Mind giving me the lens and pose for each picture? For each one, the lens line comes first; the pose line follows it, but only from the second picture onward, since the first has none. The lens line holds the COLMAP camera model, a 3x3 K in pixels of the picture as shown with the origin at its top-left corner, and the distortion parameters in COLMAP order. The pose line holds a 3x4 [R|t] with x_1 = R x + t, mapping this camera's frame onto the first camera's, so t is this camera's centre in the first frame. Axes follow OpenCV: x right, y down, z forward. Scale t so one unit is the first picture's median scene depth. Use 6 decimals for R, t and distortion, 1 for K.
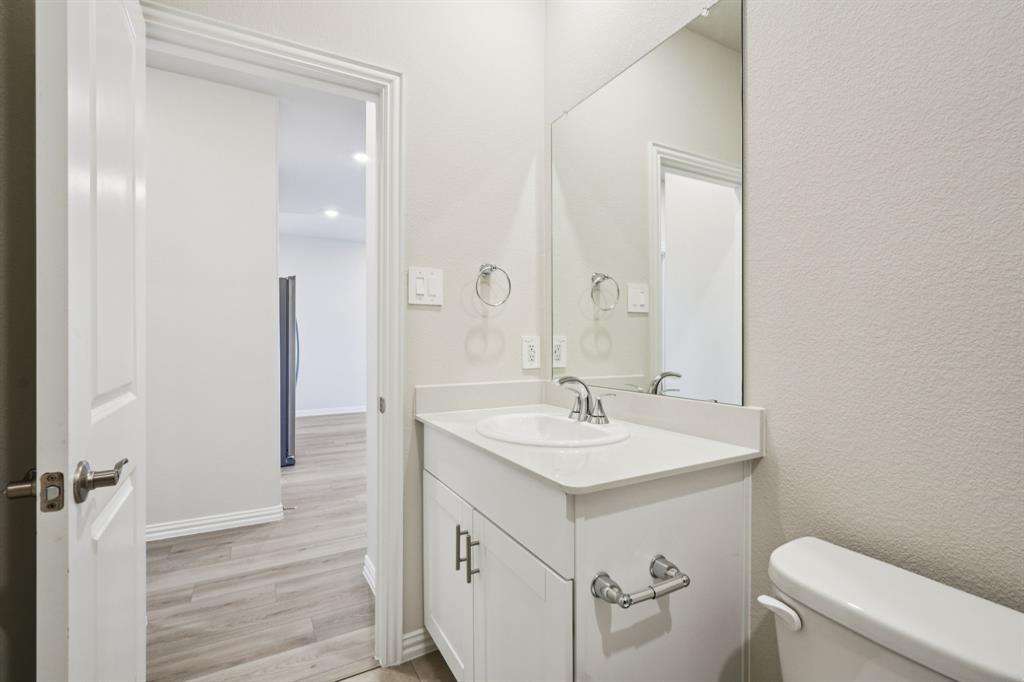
lens RADIAL K [[464.5, 0, 512.0], [0, 464.5, 341.0], [0, 0, 1]] dist [-0.000676, 0.000030]
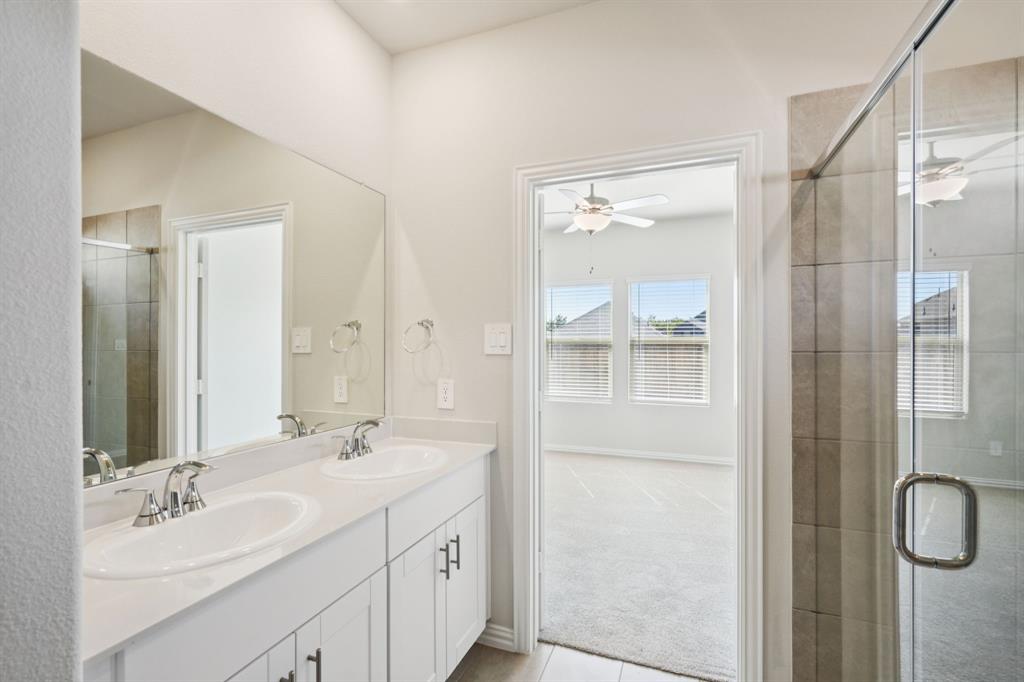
lens RADIAL K [[464.5, 0, 512.0], [0, 464.5, 341.0], [0, 0, 1]] dist [-0.000676, 0.000030]
pose [[0.647064, -0.003631, -0.762427, 1.001038], [-0.005224, 0.999944, -0.009195, -0.078710], [0.762418, 0.009932, 0.647009, 0.410063]]
